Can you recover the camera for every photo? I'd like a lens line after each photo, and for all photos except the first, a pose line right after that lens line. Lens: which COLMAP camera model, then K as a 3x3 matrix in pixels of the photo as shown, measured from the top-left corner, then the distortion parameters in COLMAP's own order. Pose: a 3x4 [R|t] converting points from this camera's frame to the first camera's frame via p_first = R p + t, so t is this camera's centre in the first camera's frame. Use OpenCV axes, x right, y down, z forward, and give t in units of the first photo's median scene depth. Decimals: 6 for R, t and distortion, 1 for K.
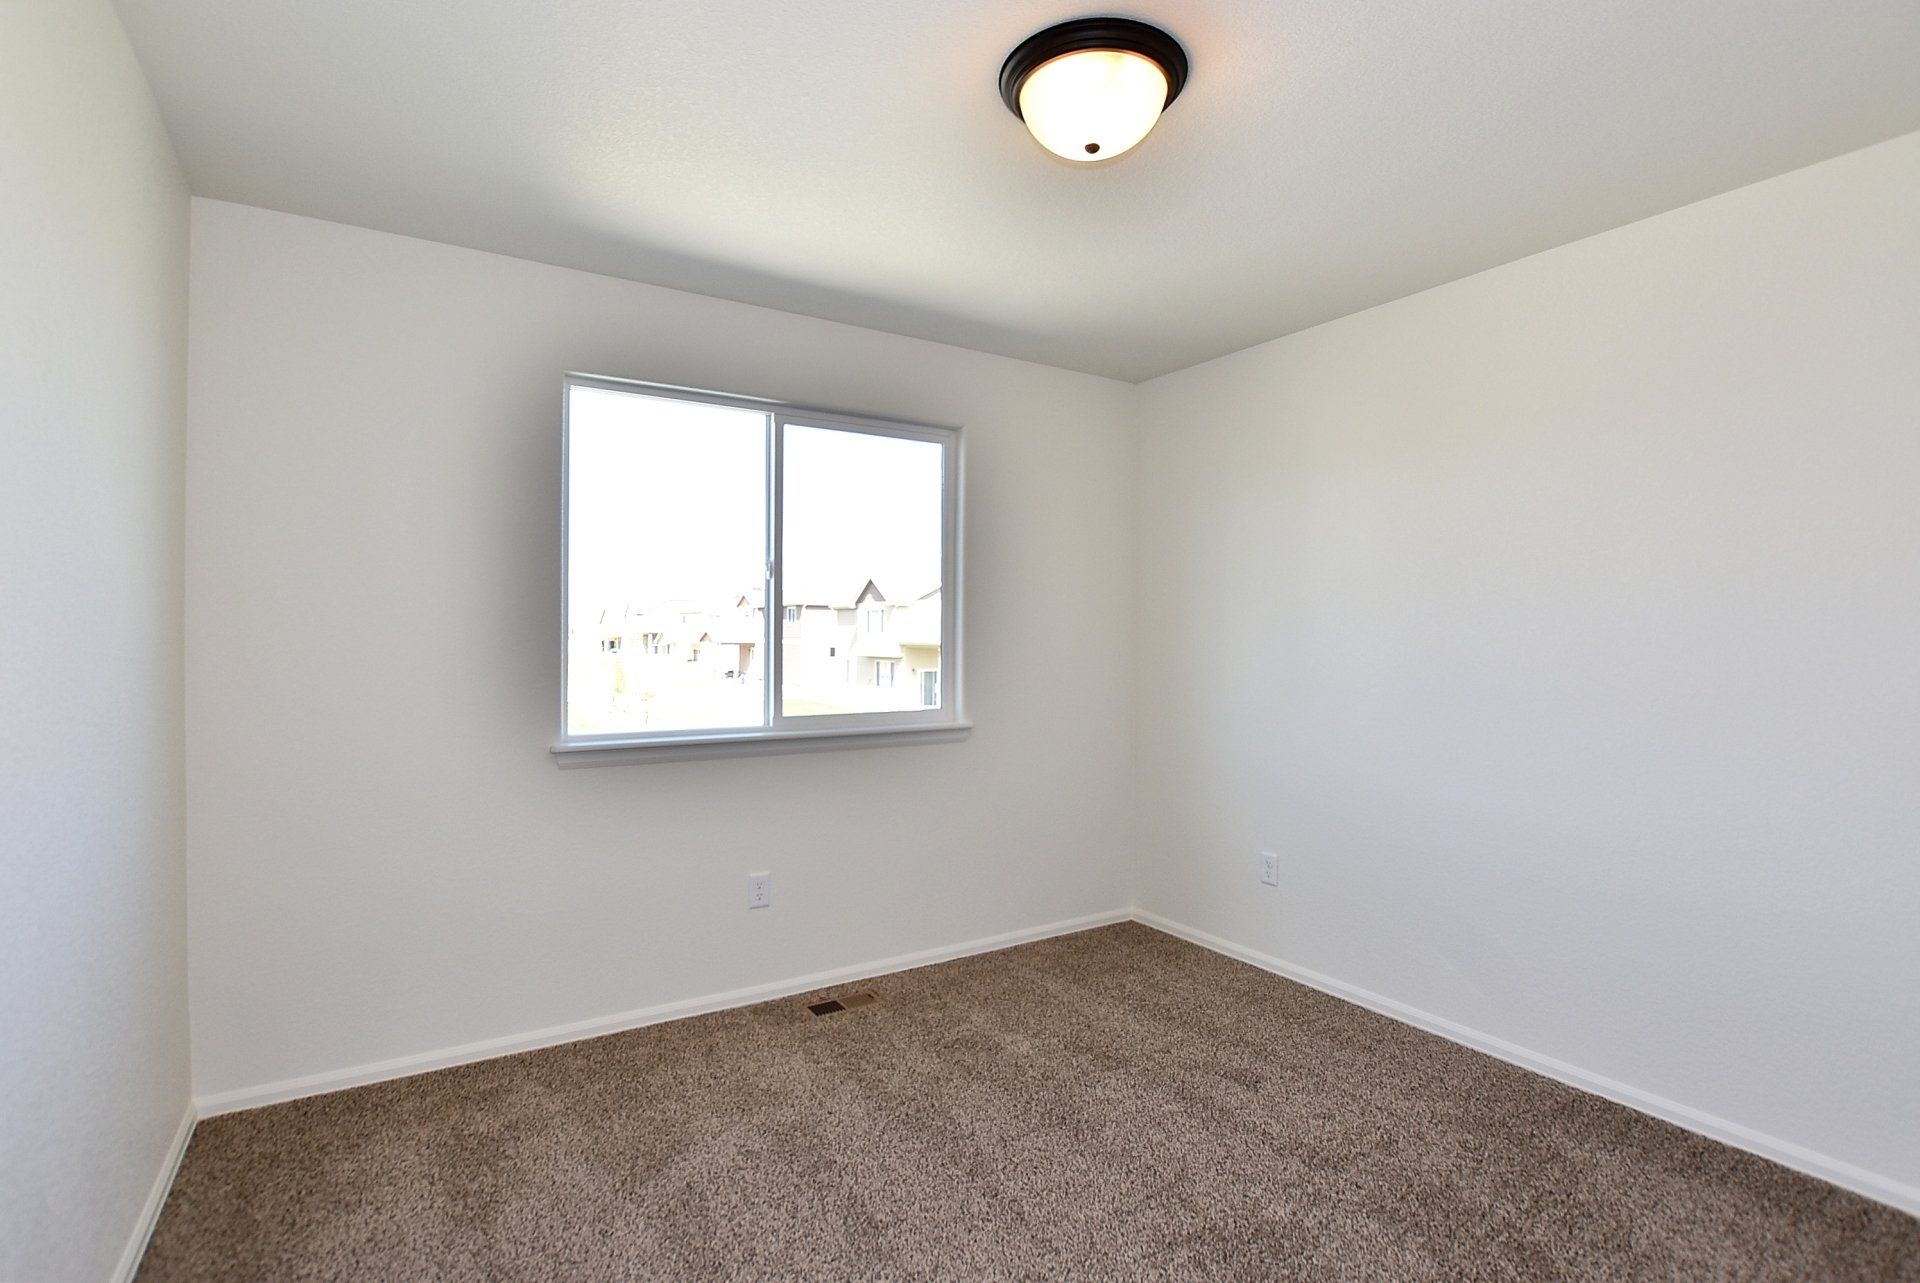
lens RADIAL K [[976.5, 0, 960.0], [0, 976.5, 641.5], [0, 0, 1]] dist [-0.000908, -0.000387]
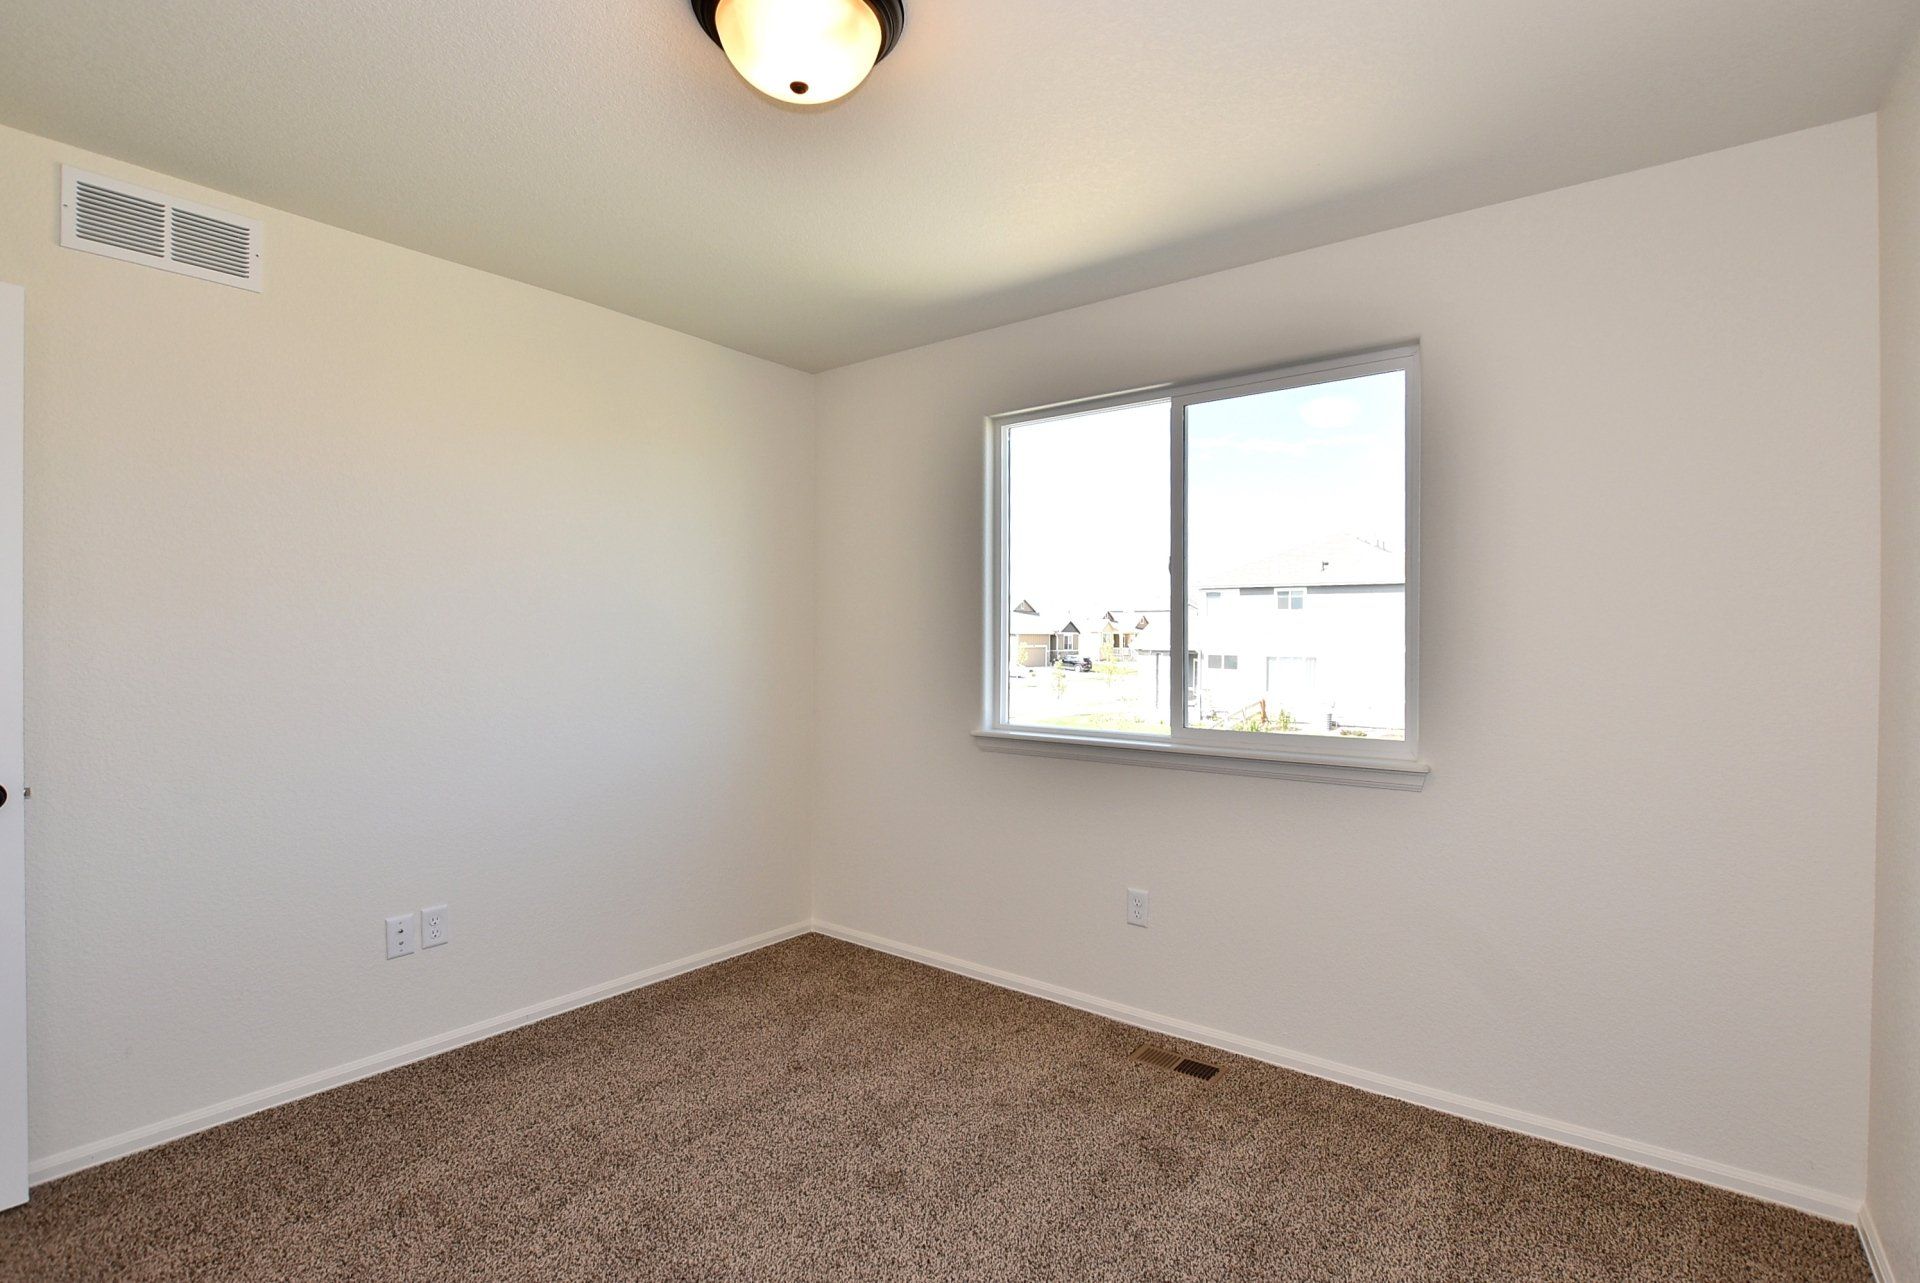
lens RADIAL K [[917.7, 0, 927.1], [0, 917.7, 648.4], [0, 0, 1]] dist [-0.041182, 0.015379]
pose [[0.297822, -0.000630, -0.954621, 0.564150], [-0.015570, 0.999864, -0.005517, 0.011806], [0.954495, 0.016507, 0.297771, 0.528923]]
